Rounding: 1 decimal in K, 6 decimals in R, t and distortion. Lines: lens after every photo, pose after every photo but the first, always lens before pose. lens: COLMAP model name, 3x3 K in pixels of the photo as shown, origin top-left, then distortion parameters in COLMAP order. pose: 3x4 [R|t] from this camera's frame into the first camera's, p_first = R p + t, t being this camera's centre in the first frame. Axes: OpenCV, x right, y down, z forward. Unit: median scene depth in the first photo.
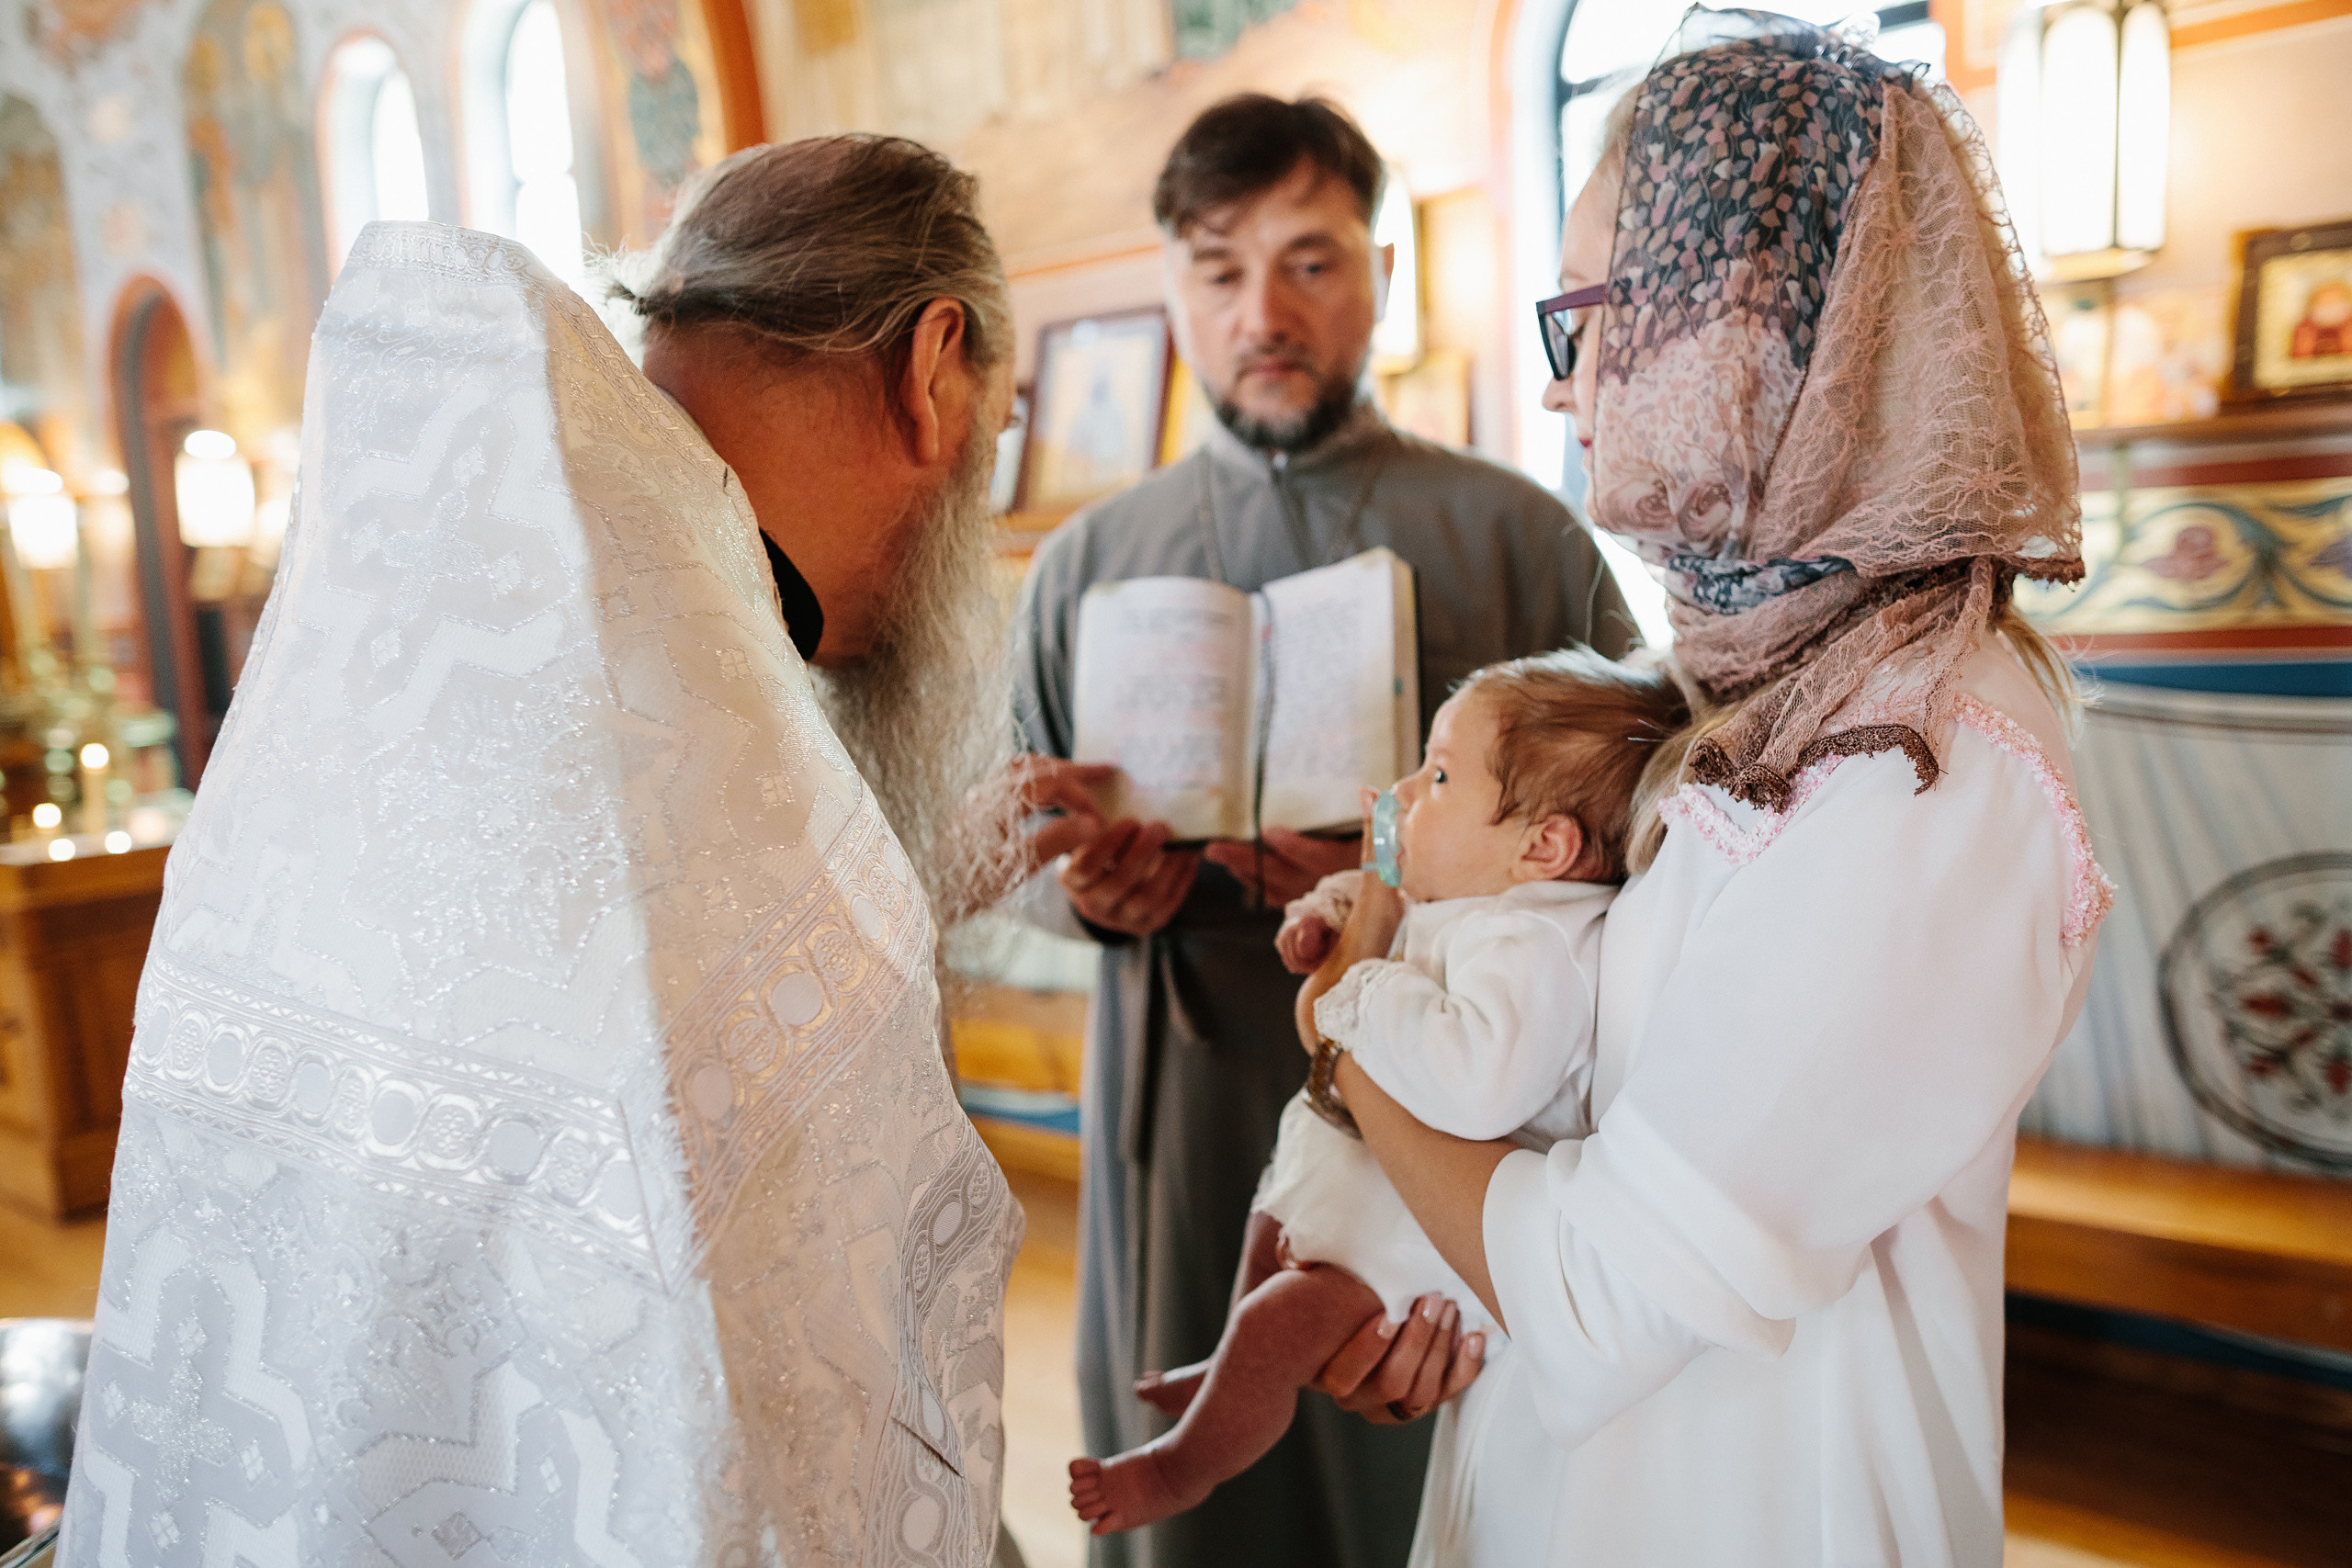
lens RADIAL K [[1655.4, 0, 1180.9], [0, 1655.4, 799.2], [0, 0, 1]] dist [-0.047350, 0.043106]
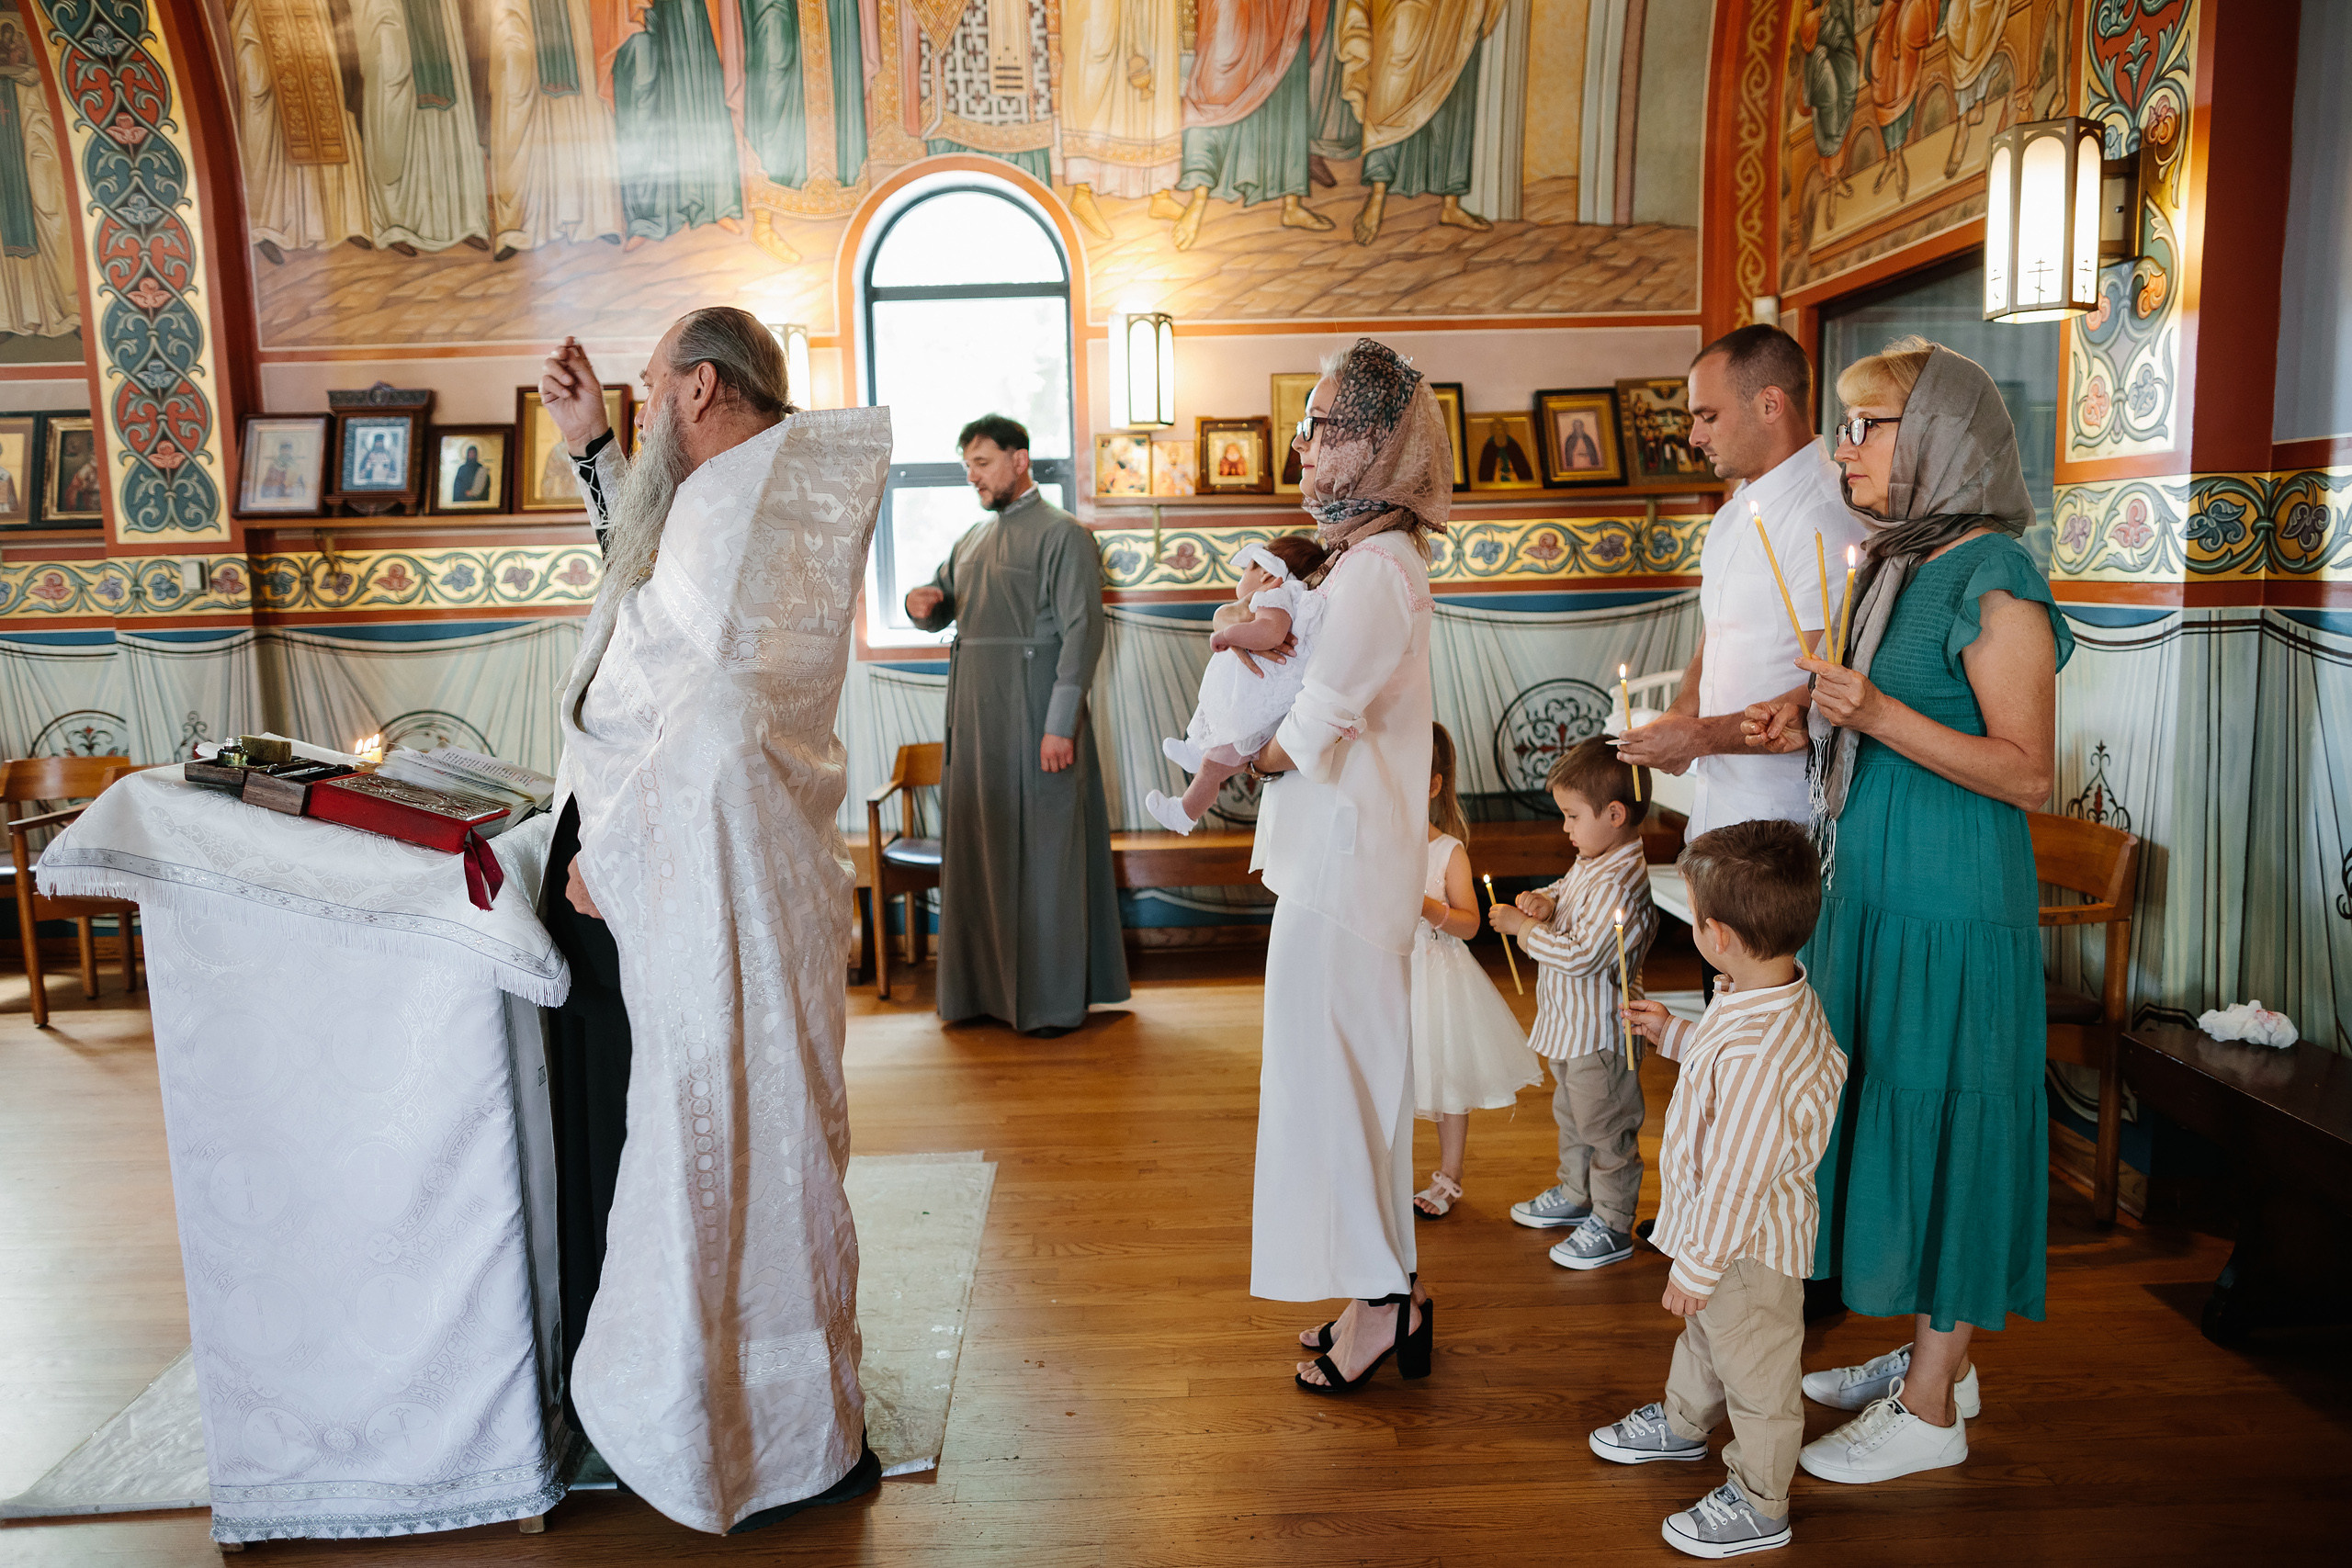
lens RADIAL K [[1655.4, 0, 1187.8], [0, 1655.4, 801.9], [0, 0, 1]] dist [-0.047350, 0.043106]
pose [[0.785572, -0.053153, 0.616483, -0.822832], [0.060791, 0.998114, 0.008593, 0.172729], [-0.615777, 0.030726, 0.787321, -0.806509]]
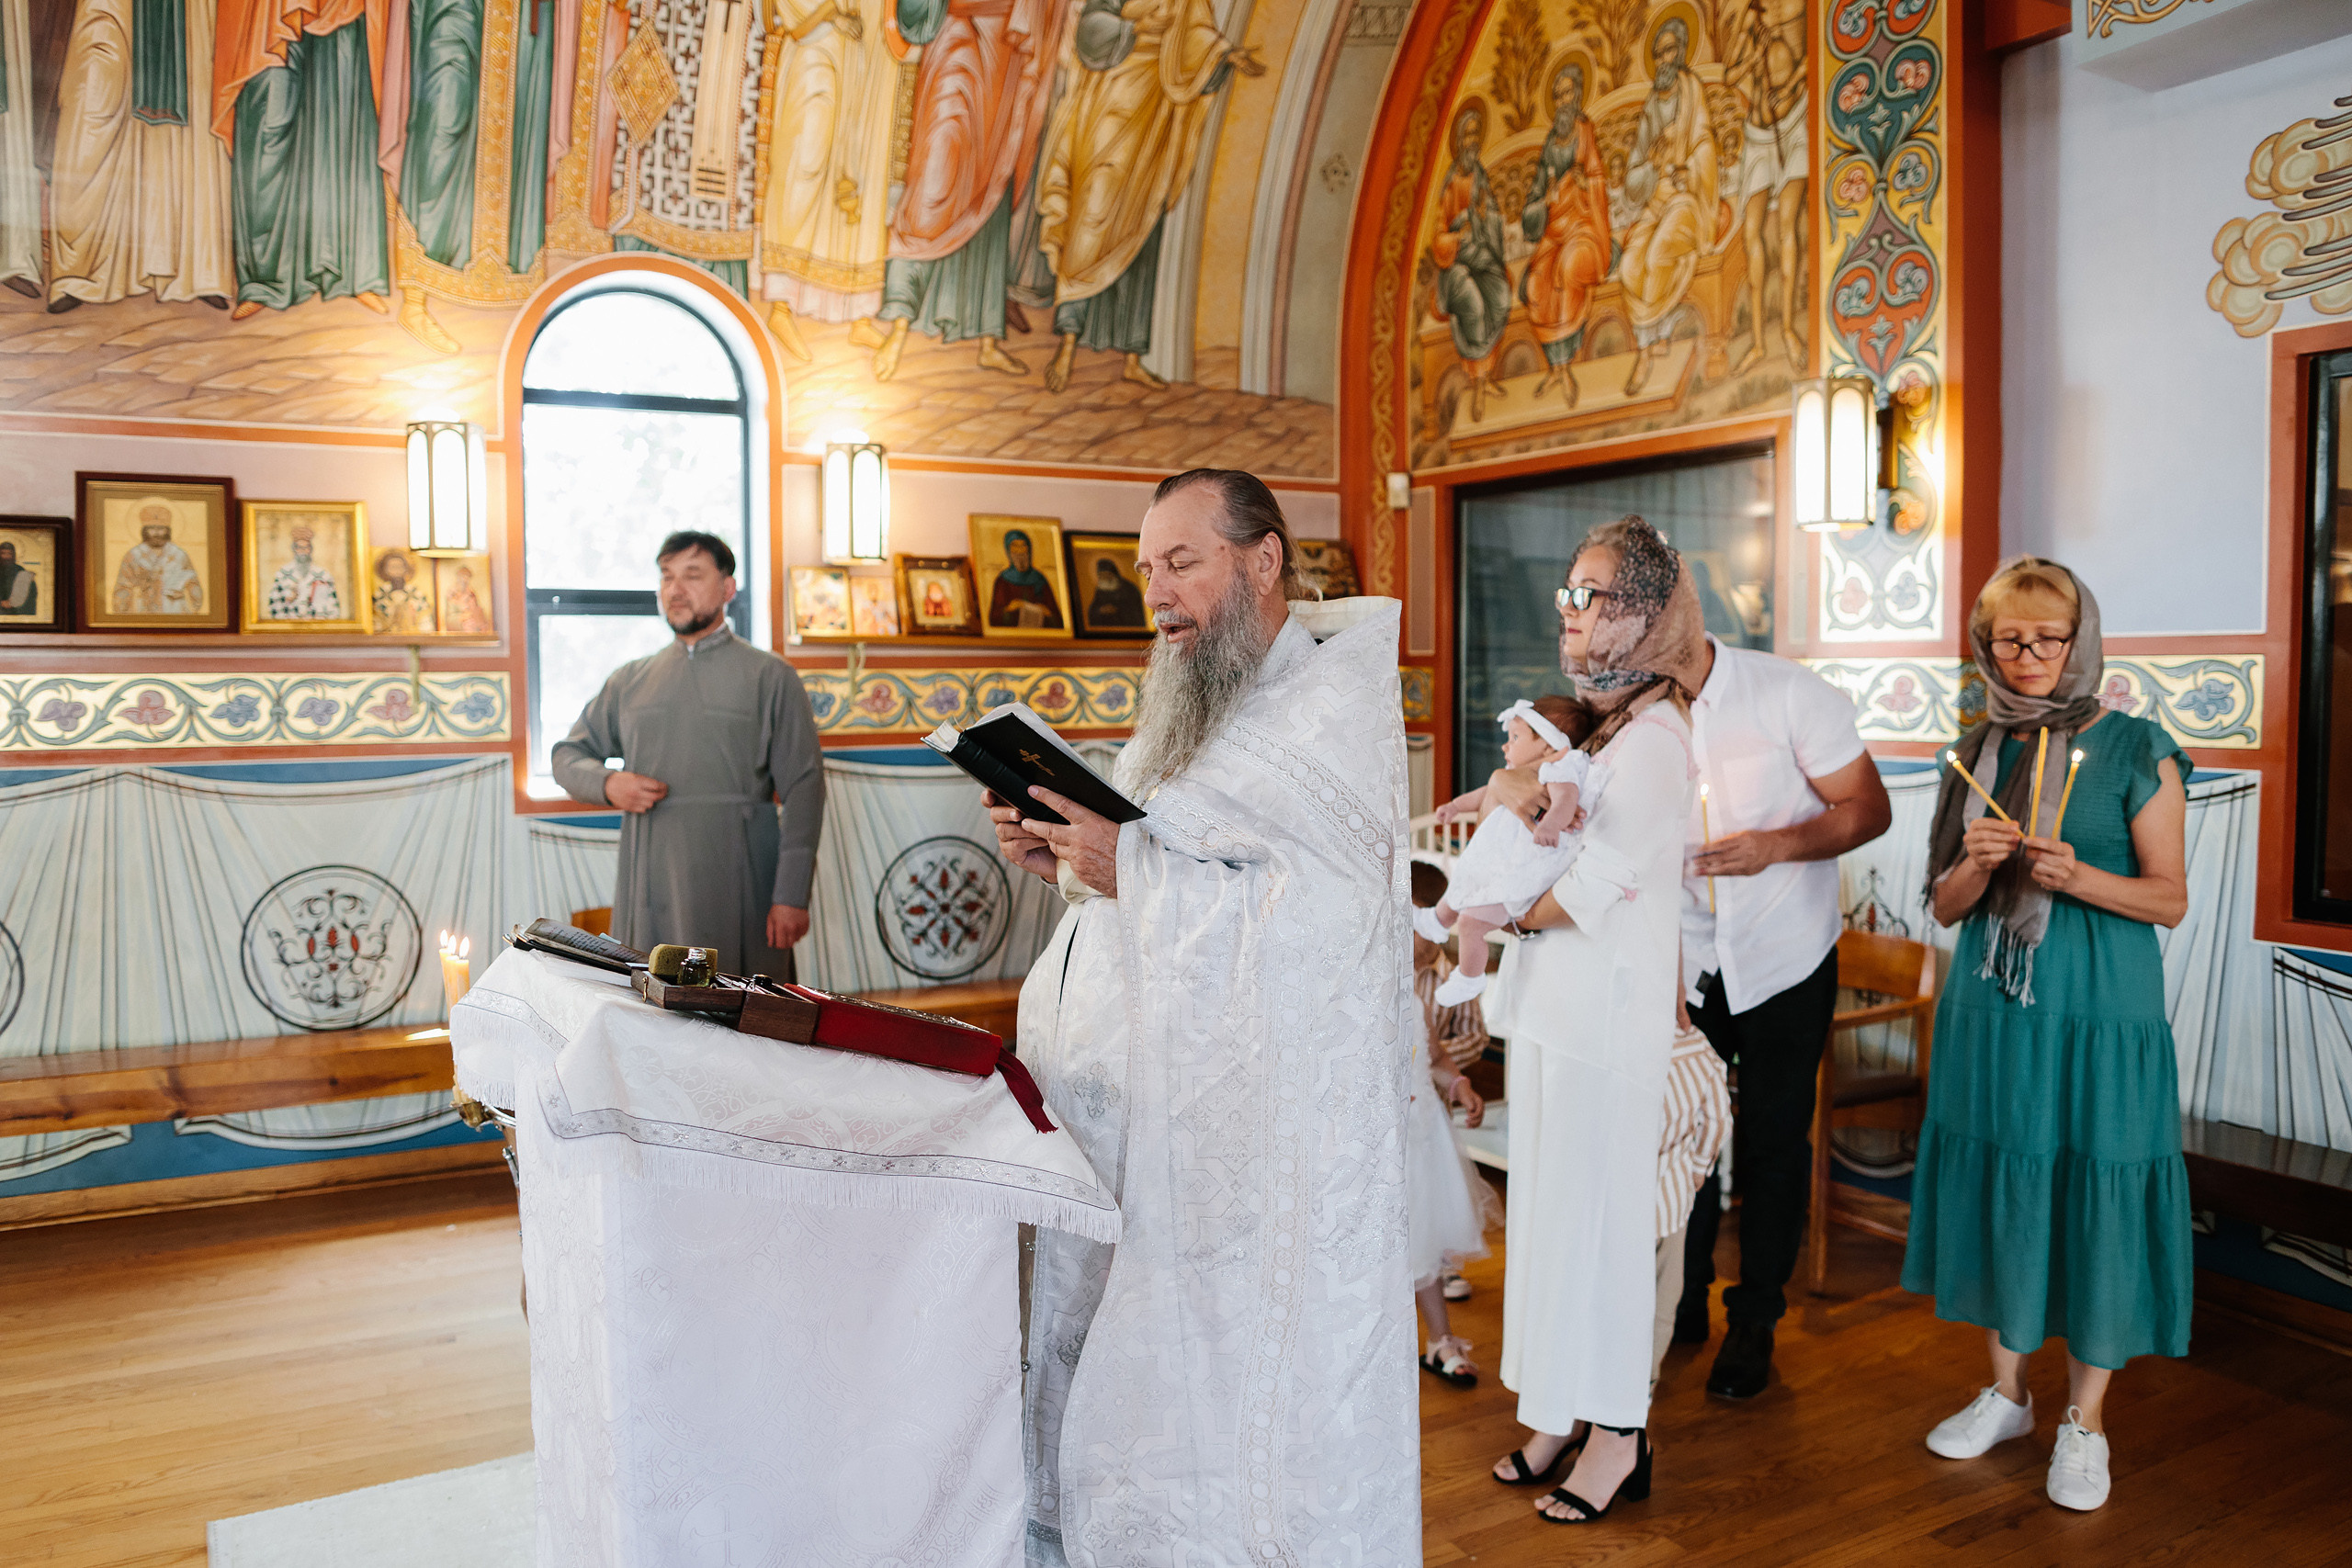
lens RADIAL K [[1700.7, 0, 1236.6], [0, 1700.7, 797.1], [0, 0, 1]] dist [-0.095827, 0.044286]
pose [[0.397485, -0.009165, 0.917563, -1.243228], [0.100284, 0.994394, -0.033510, 0.098777], [-0.912112, 0.105336, 0.396176, -0.281199]]
